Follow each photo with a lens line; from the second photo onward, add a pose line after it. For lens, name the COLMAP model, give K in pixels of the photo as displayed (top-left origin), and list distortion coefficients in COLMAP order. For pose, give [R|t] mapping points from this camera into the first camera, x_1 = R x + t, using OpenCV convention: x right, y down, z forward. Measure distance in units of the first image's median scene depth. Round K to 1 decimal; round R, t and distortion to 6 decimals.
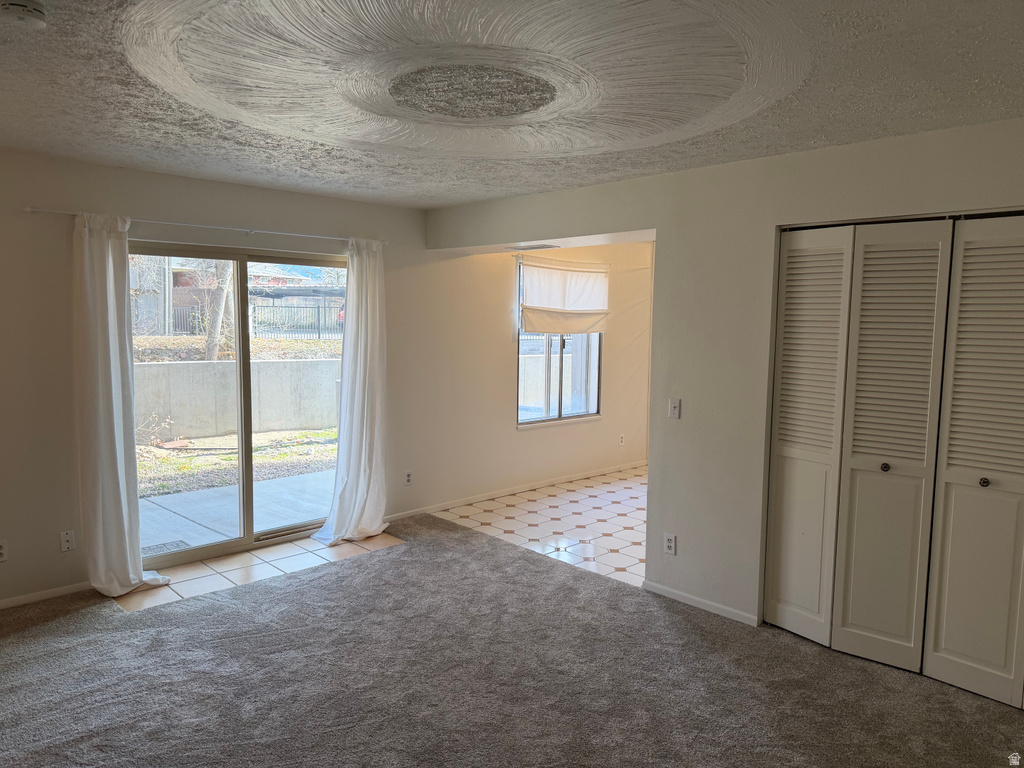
lens RADIAL K [[714.6, 0, 512.0], [0, 714.6, 384.0], [0, 0, 1]] dist [0.001433, -0.004205]
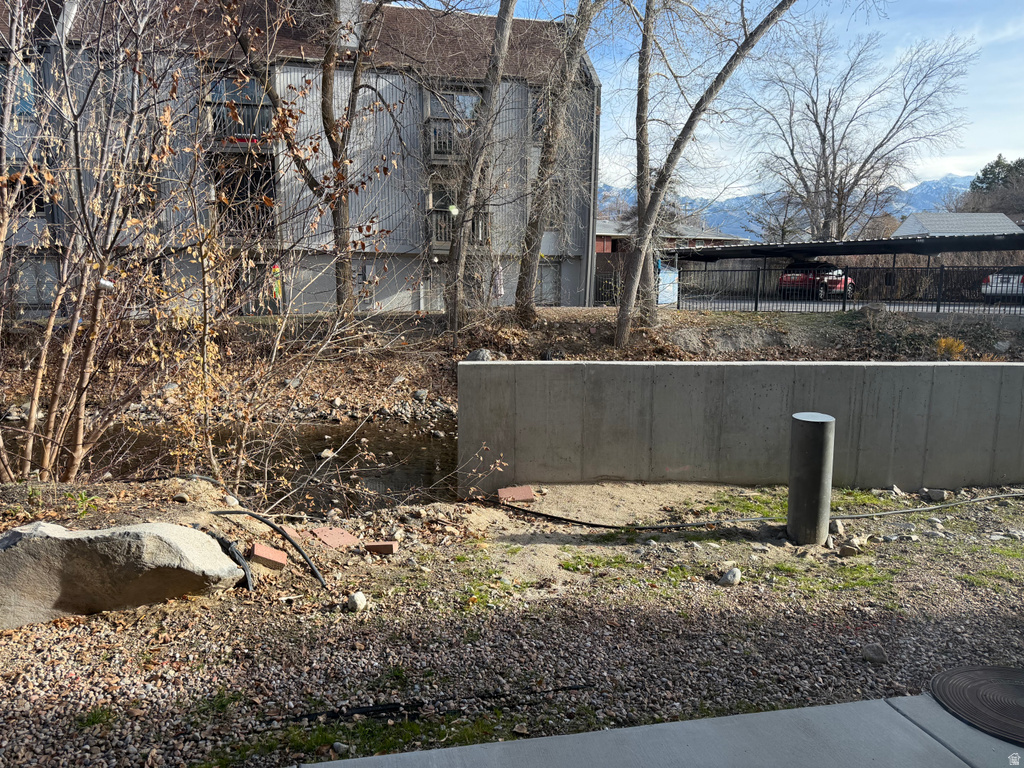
lens RADIAL K [[714.6, 0, 512.0], [0, 714.6, 384.0], [0, 0, 1]] dist [0.001433, -0.004205]
pose [[0.832078, 0.066999, -0.550597, -0.067284], [-0.039782, 0.997330, 0.061240, -0.025294], [0.553230, -0.029053, 0.832522, 0.237564]]
